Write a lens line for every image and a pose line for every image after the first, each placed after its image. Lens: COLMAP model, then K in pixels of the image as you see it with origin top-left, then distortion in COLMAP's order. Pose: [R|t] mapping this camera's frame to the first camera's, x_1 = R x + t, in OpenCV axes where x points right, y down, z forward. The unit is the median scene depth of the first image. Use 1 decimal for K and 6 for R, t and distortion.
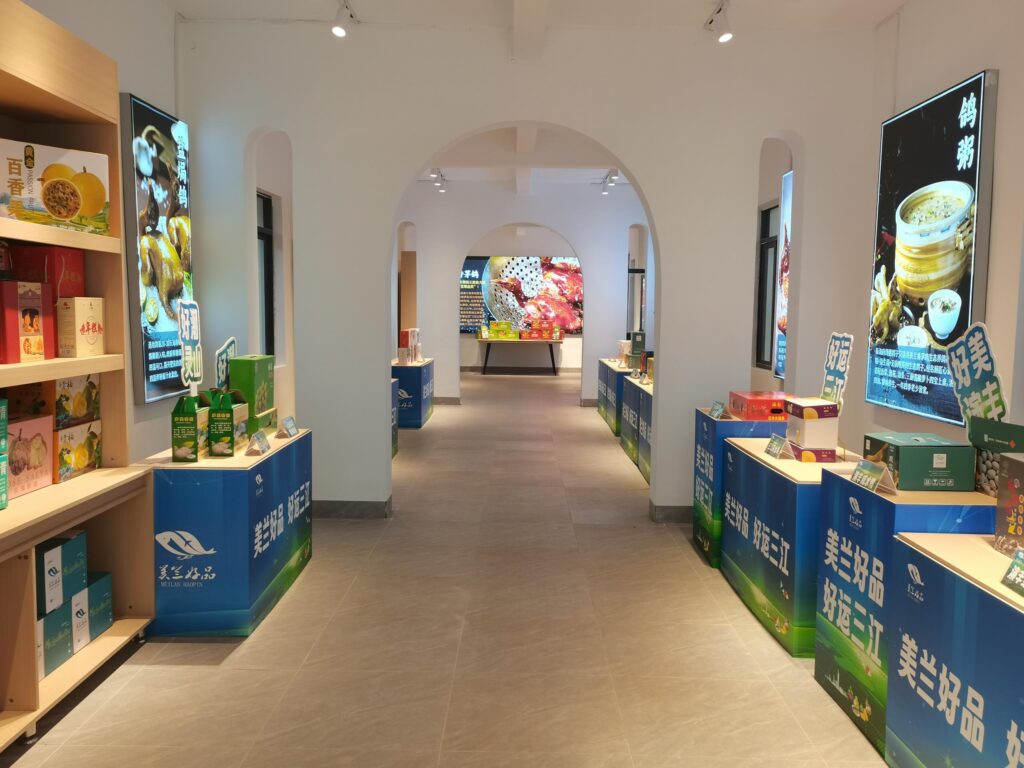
lens RADIAL K [[867.3, 0, 511.9], [0, 867.3, 383.5], [0, 0, 1]] dist [0.015435, 0.006666]
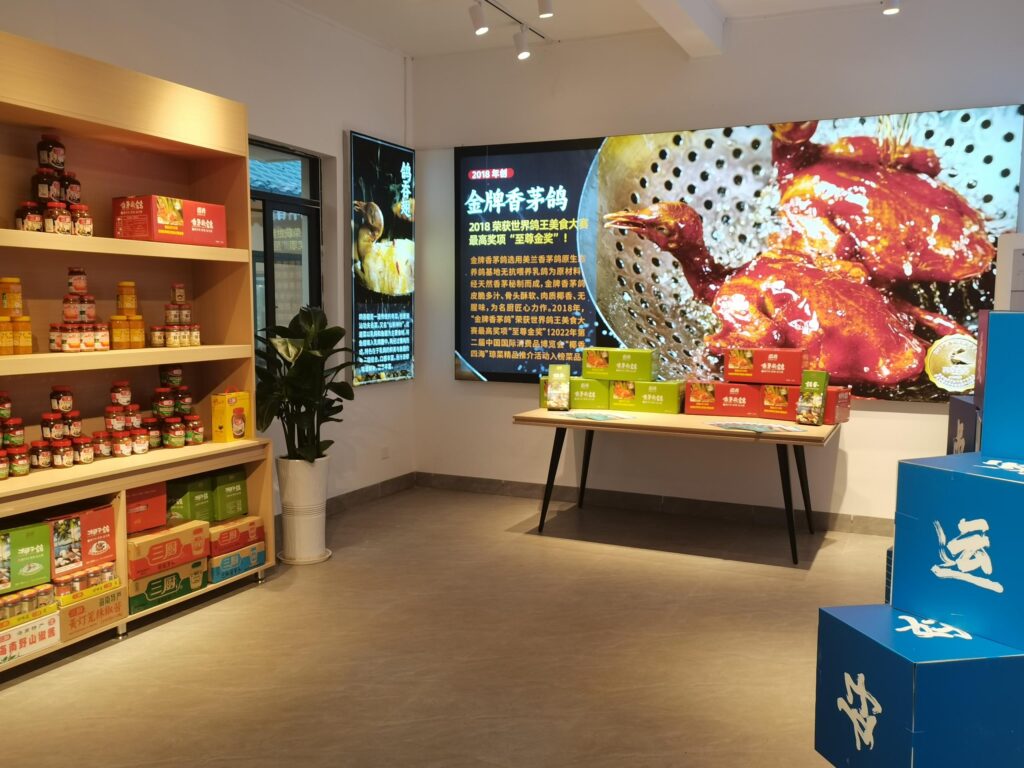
lens RADIAL K [[867.3, 0, 512.5], [0, 867.3, 386.9], [0, 0, 1]] dist [0.015435, 0.006666]
pose [[0.917953, 0.032749, -0.395335, 0.069882], [-0.035846, 0.999357, -0.000447, -0.056629], [0.395067, 0.014582, 0.918537, 0.703915]]
